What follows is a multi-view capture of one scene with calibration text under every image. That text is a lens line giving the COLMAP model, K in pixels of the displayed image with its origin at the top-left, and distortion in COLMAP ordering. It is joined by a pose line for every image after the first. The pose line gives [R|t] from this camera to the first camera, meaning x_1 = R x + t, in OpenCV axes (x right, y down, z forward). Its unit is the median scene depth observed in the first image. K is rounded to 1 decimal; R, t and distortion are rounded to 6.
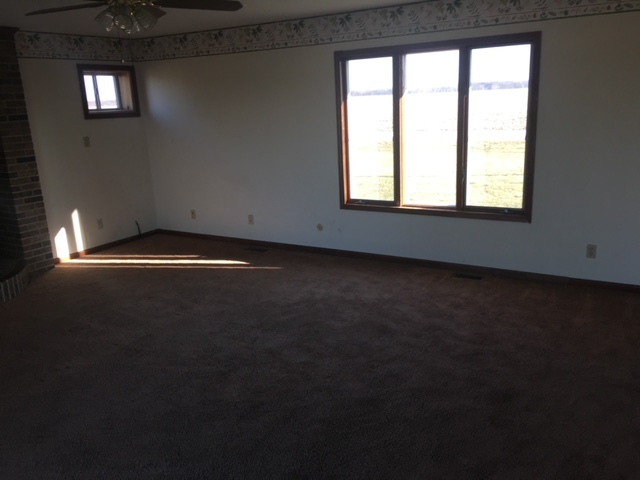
lens RADIAL K [[545.5, 0, 316.7], [0, 545.5, 242.7], [0, 0, 1]] dist [0.067938, -0.077620]
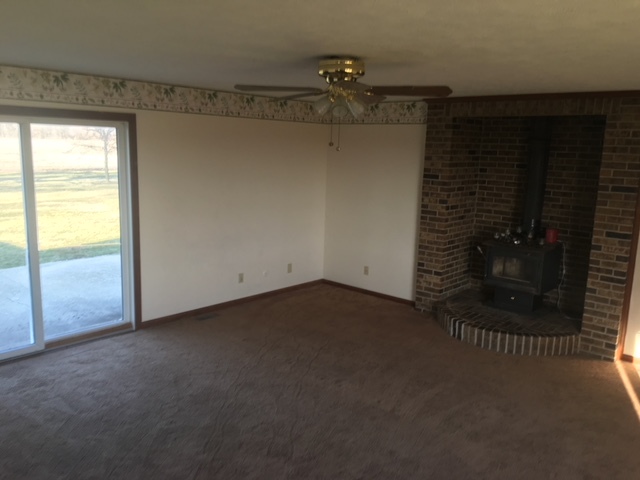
lens RADIAL K [[545.5, 0, 316.7], [0, 545.5, 242.7], [0, 0, 1]] dist [0.067938, -0.077620]
pose [[-0.195108, 0.210856, -0.957848, 0.455287], [-0.273668, 0.926124, 0.259617, -0.256281], [0.941827, 0.312785, -0.122990, 0.708046]]
